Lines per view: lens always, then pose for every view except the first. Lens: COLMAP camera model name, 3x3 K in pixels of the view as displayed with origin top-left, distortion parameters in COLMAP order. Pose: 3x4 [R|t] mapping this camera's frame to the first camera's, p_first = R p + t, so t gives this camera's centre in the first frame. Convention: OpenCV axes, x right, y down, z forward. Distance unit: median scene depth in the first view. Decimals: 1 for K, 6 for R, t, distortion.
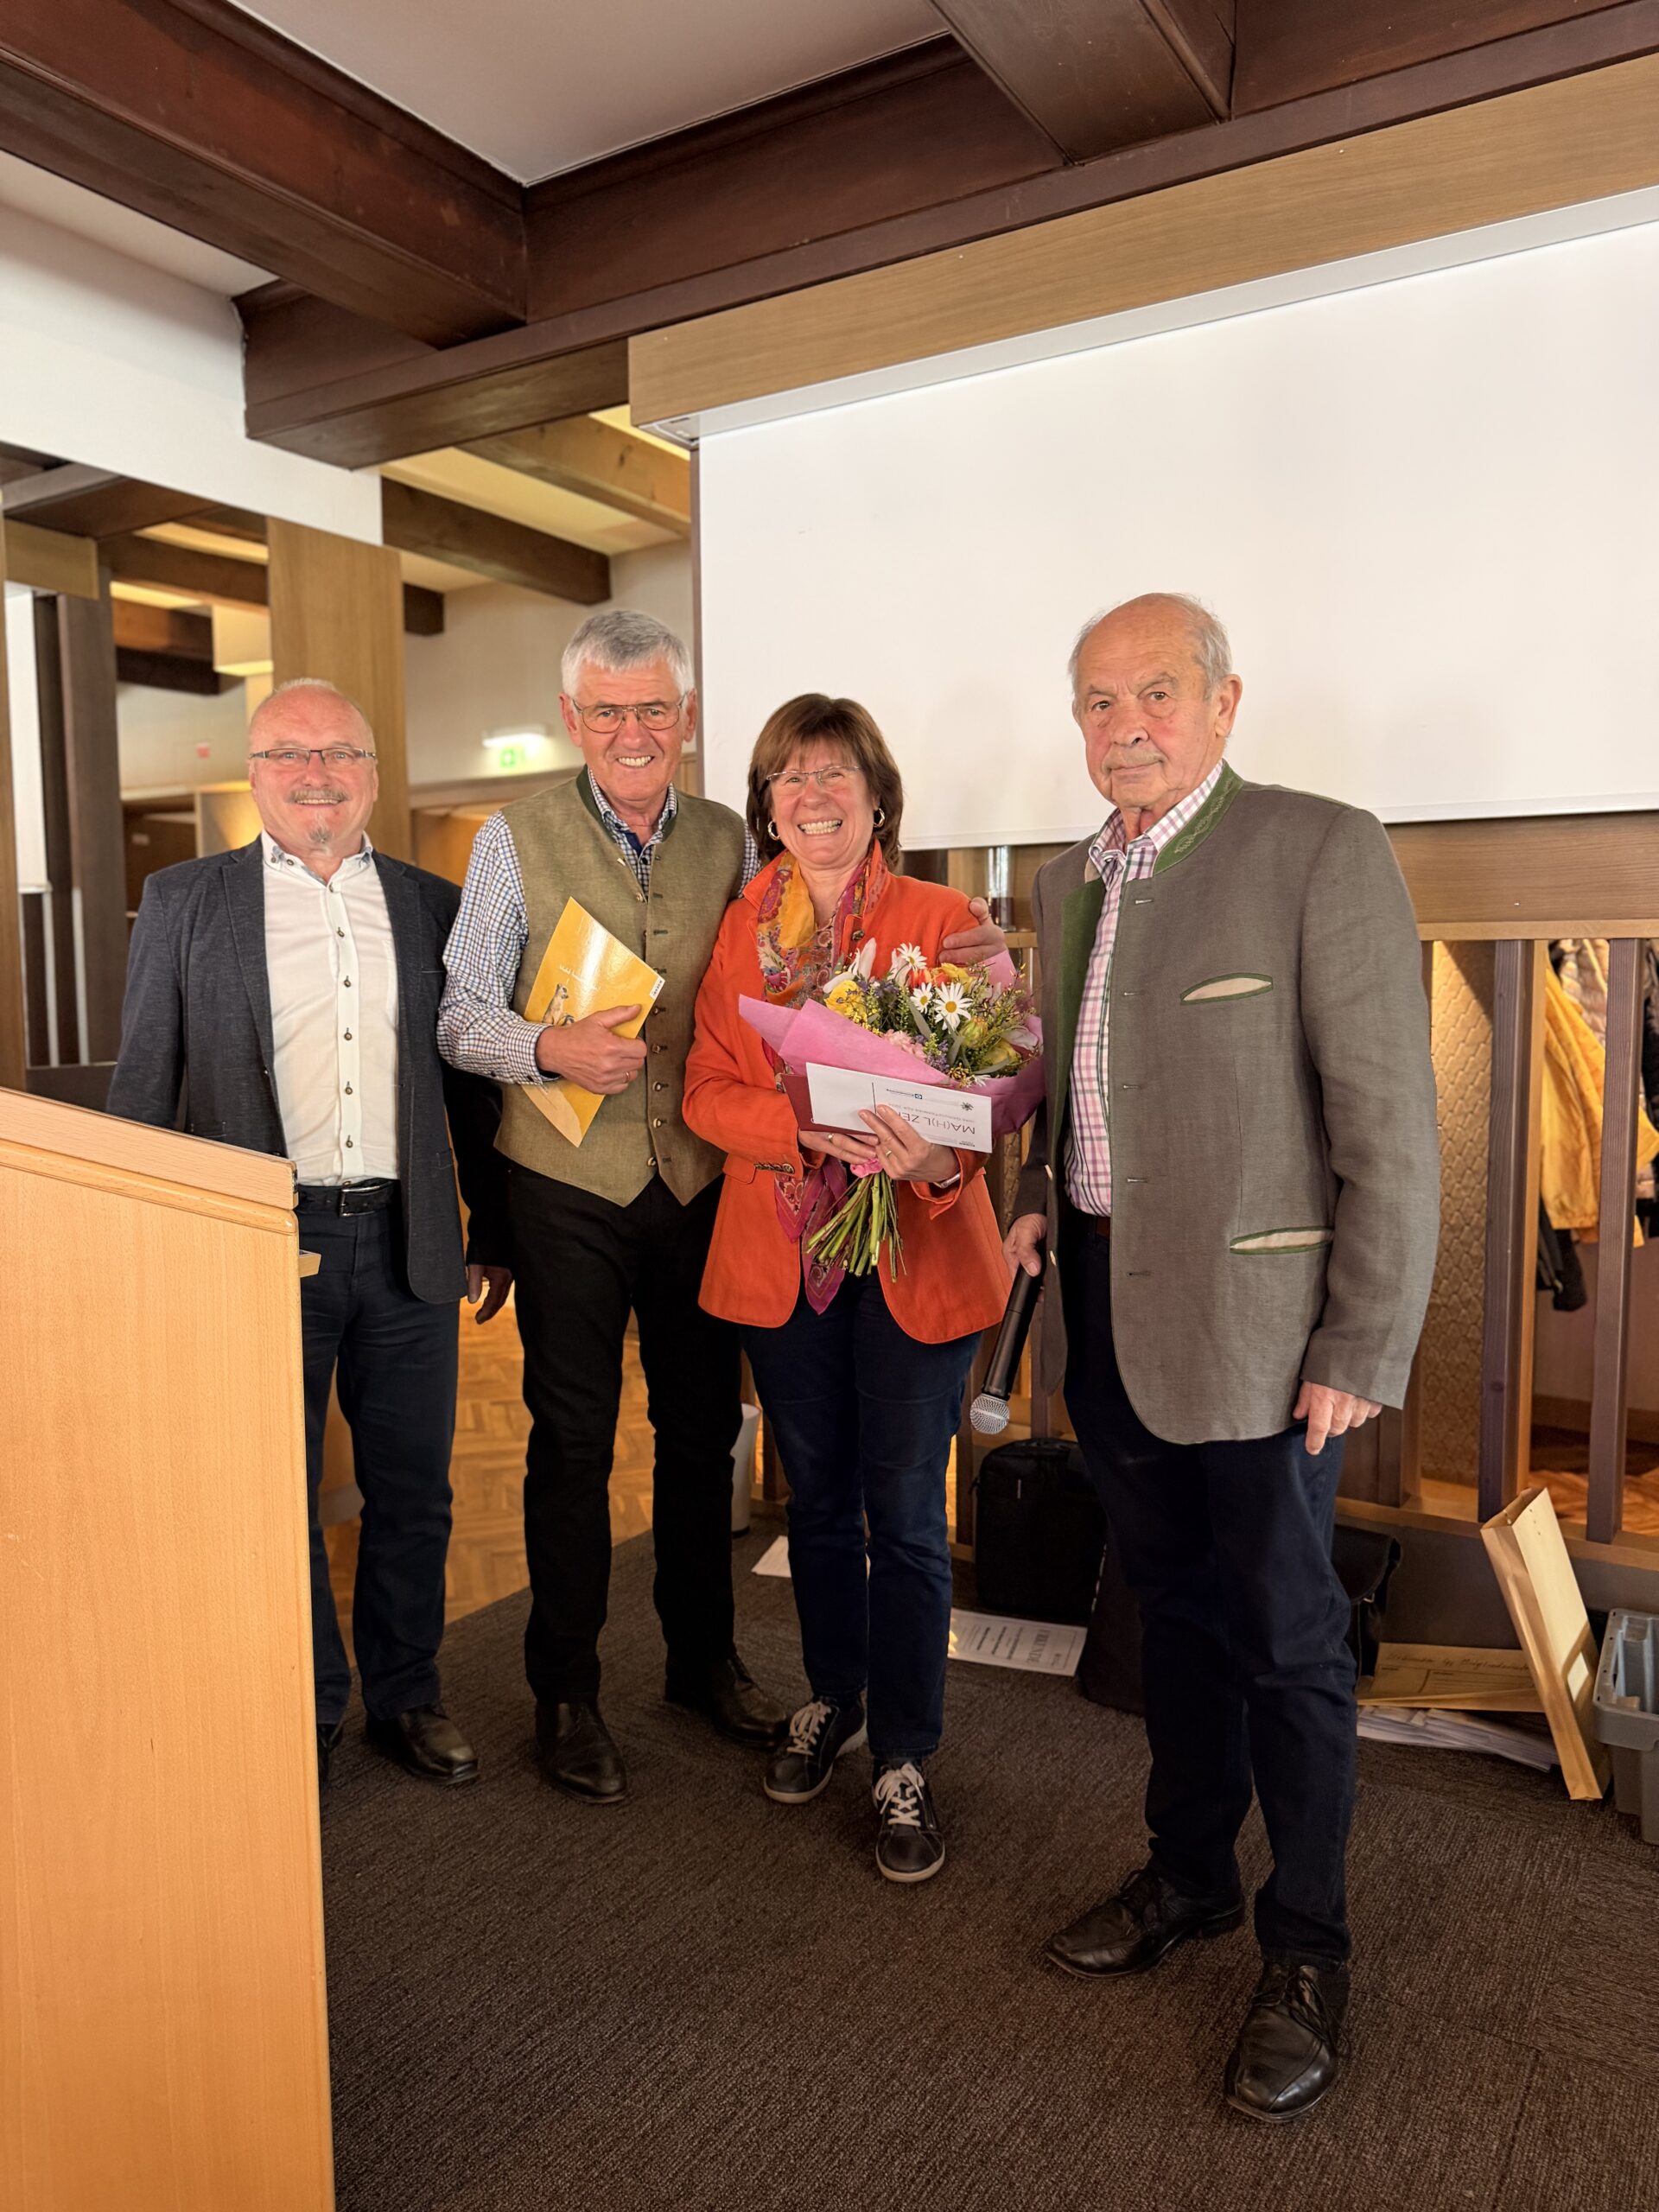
lens RADIAL K [[1583.9, 0, 827.9], [0, 1583.9, 1106.5], [0, 0, 1]] dist [0.014638, -0.015338]
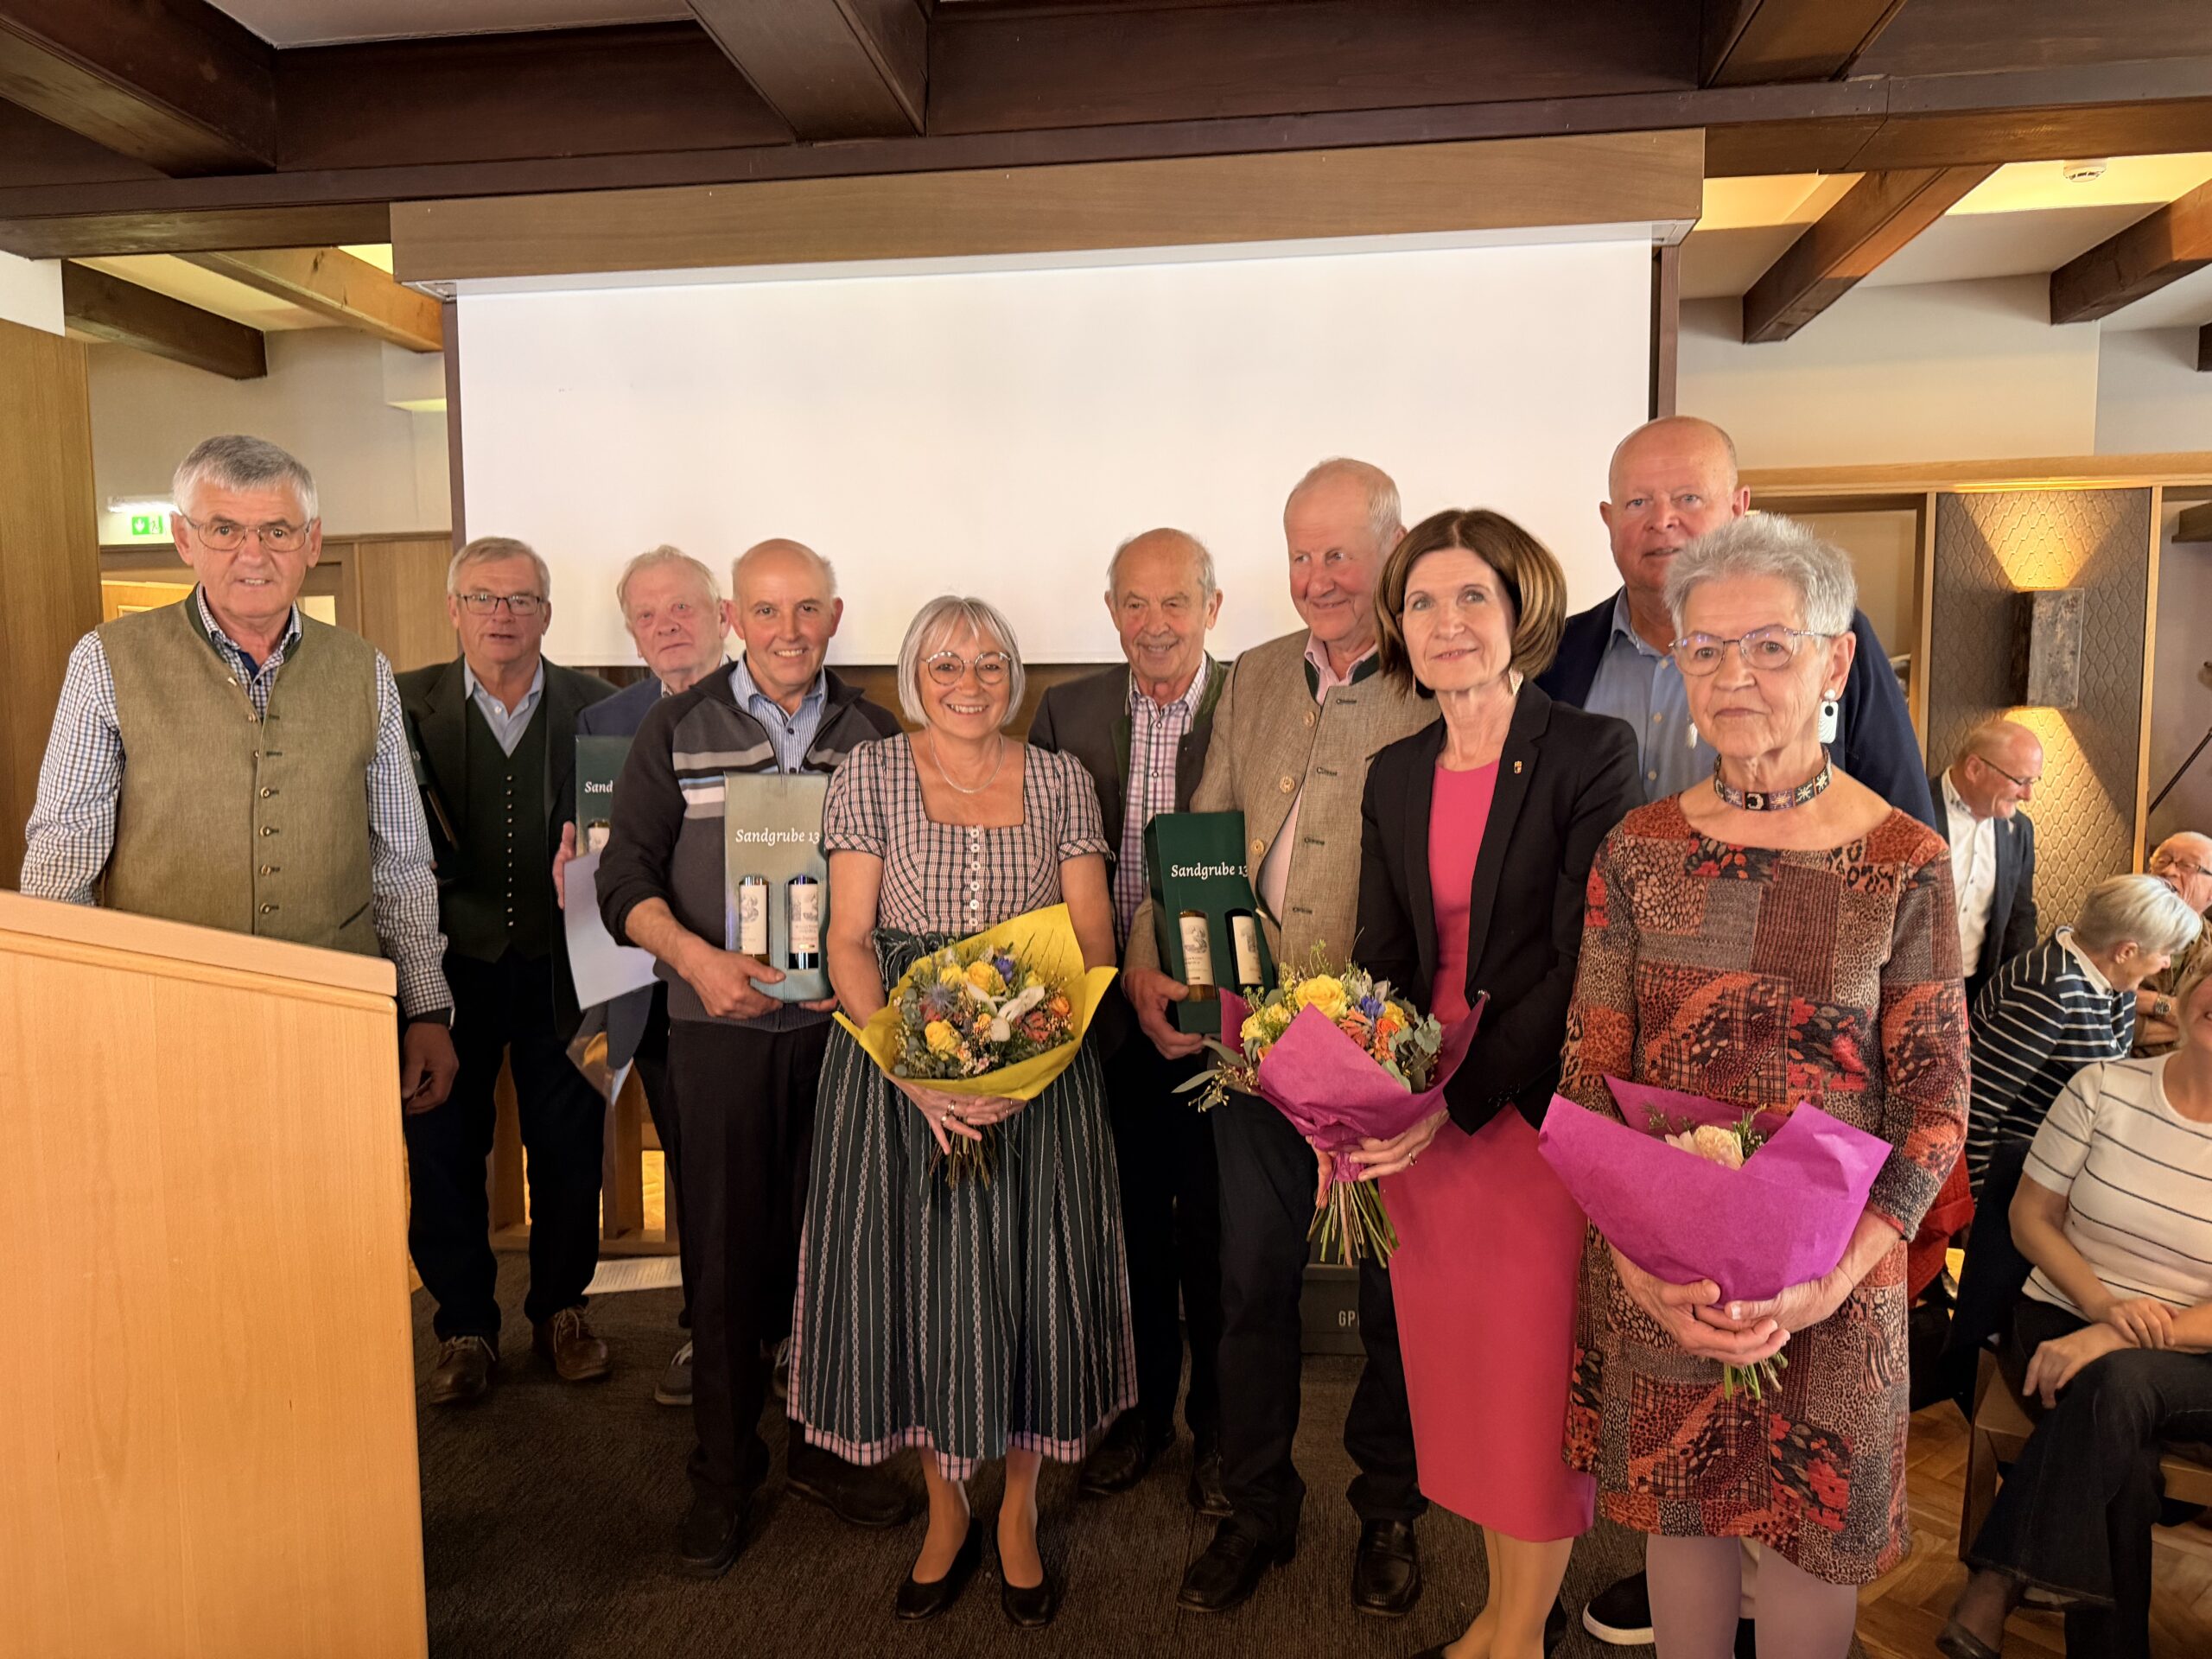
lens RADIAL K [[1583.9, 0, 1103.7], [0, 1583.9, 845.4], [0, 0, 1]] dist [0.014638, -0.015338]
pose [[0.912230, -0.037635, 0.407945, -0.147641], [0.038852, 0.999231, 0.005306, -0.021557], [-0.407831, 0.011009, 0.912991, -0.226788]]
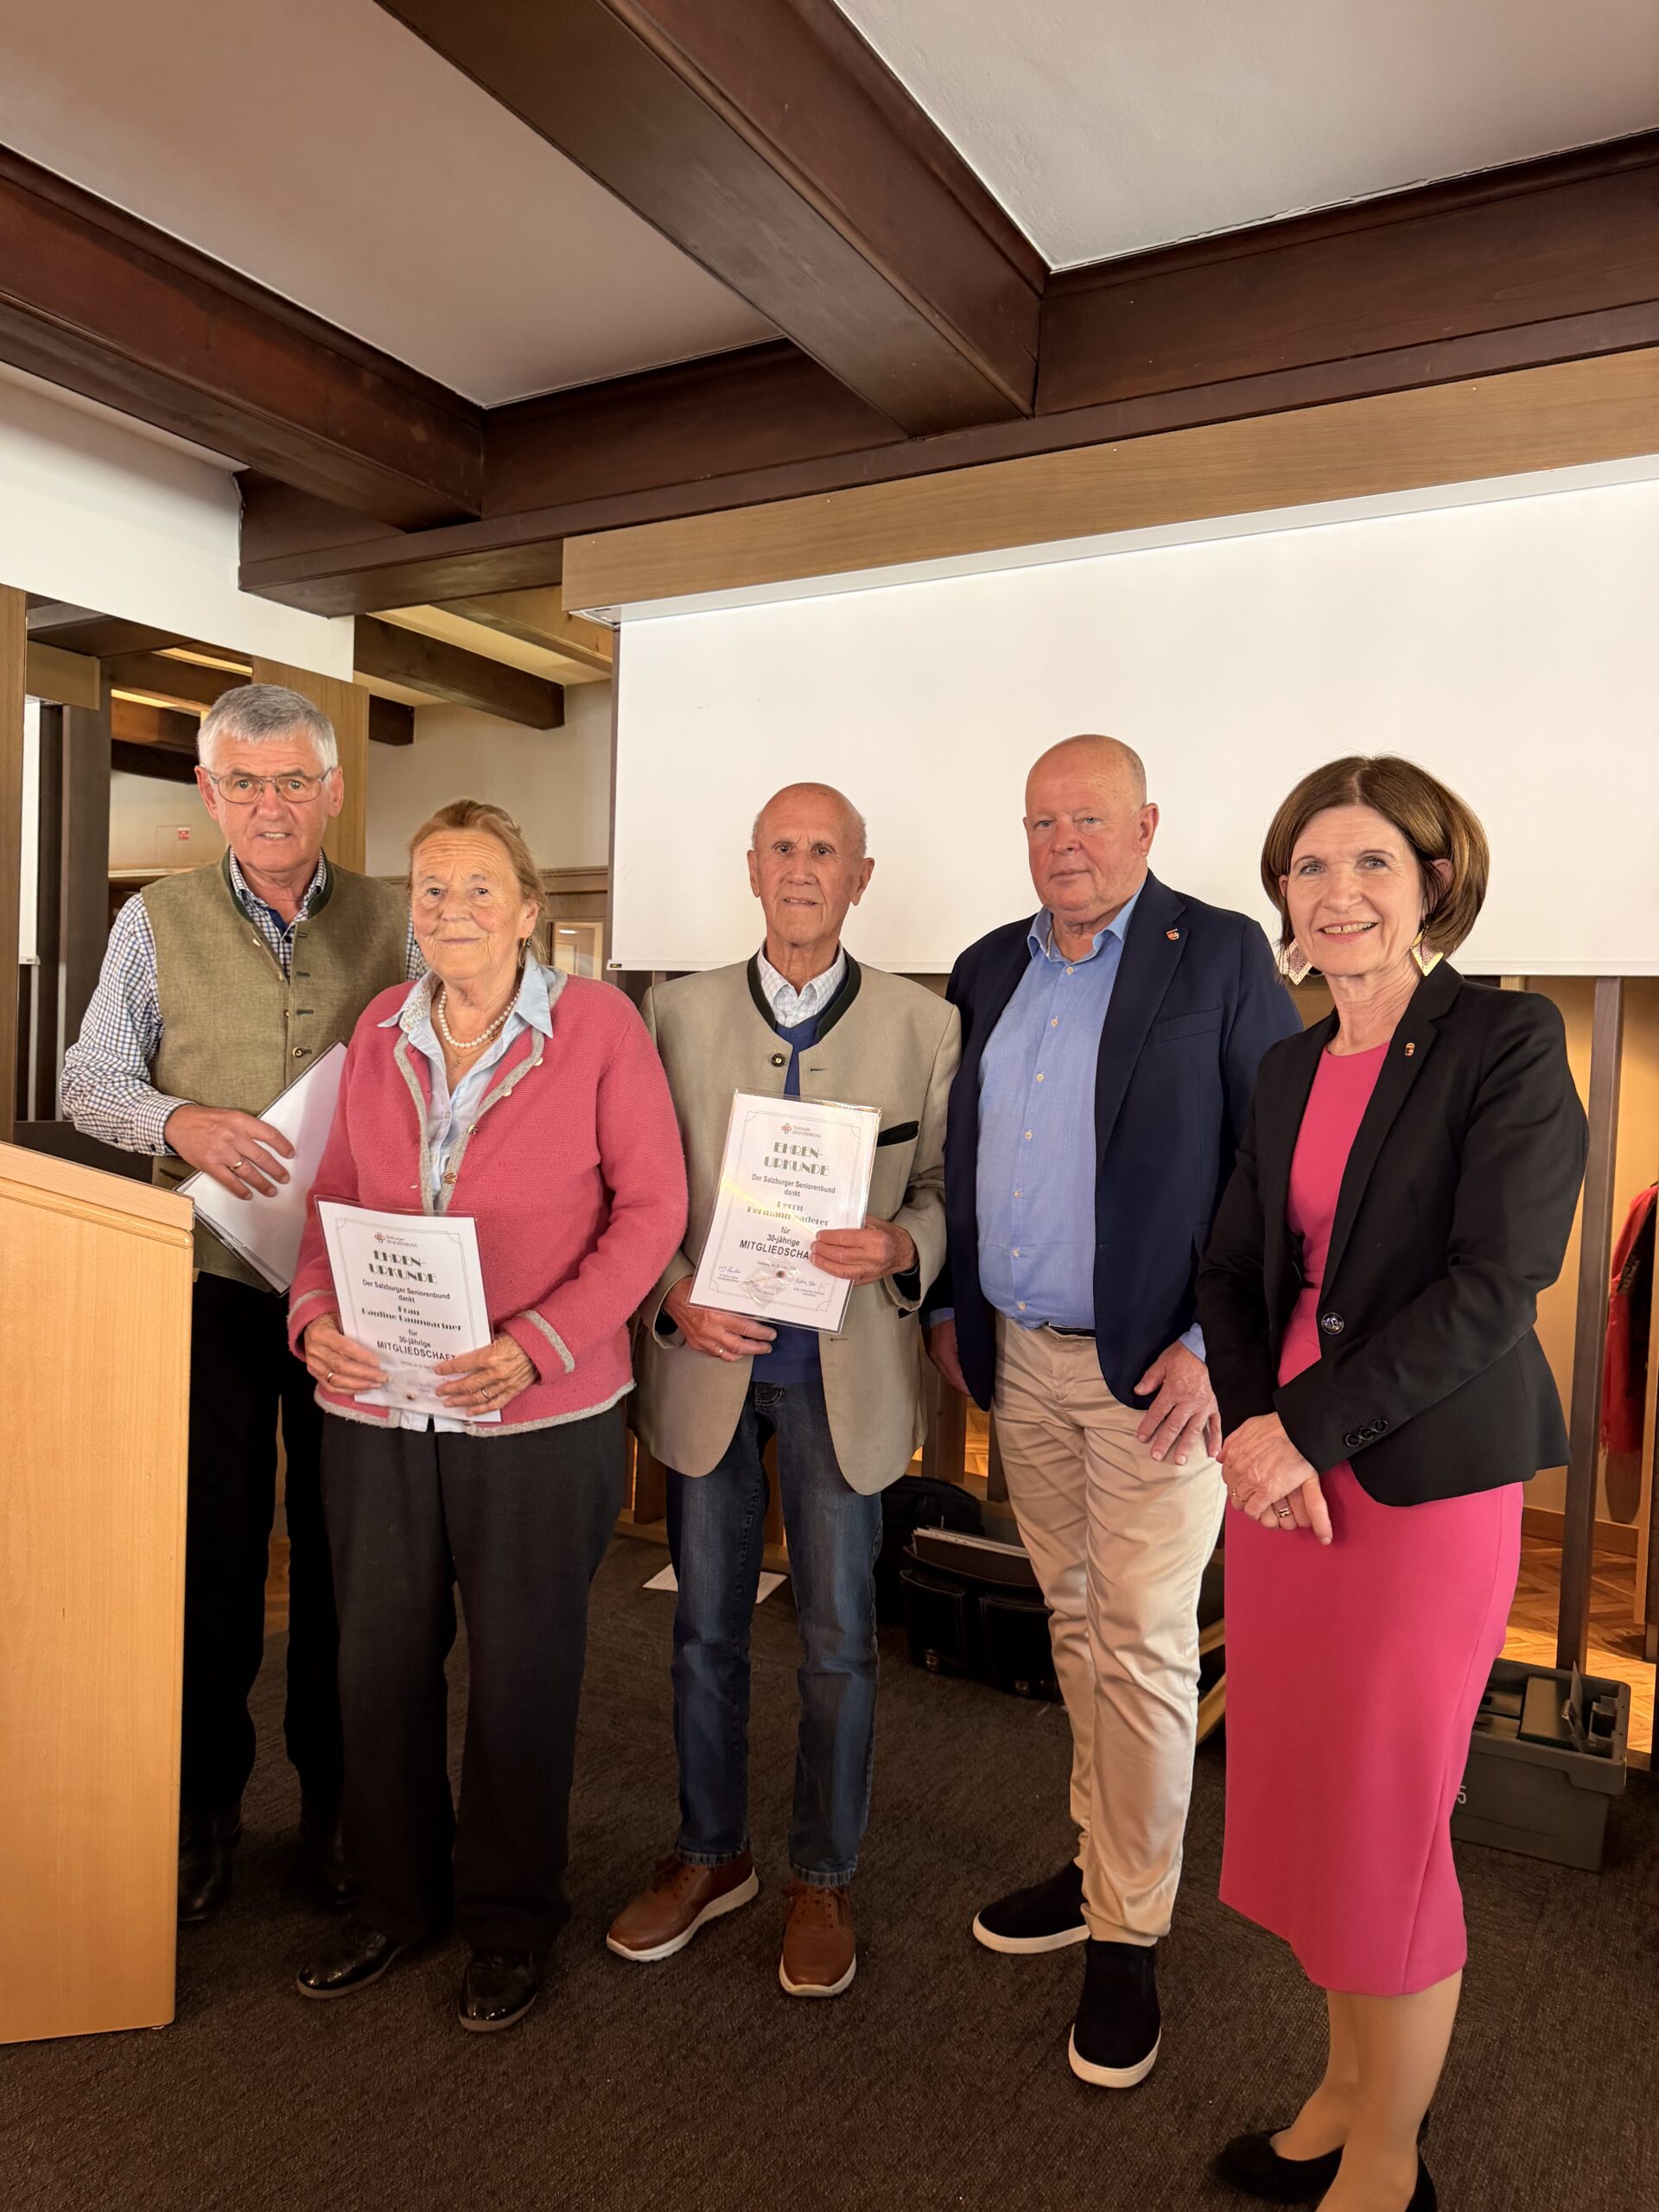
lens RADIAL K [[1583.9, 0, 829.3], [0, 1583.9, 1117.9], [0, 0, 1]] dist [0.014638, -0.015338]
pose [[0.998774, 0.044079, 0.022532, 0.071608], [-0.042929, 0.997866, -0.049193, 0.004827], [-0.024653, 0.048165, 0.998535, -0.193974]]
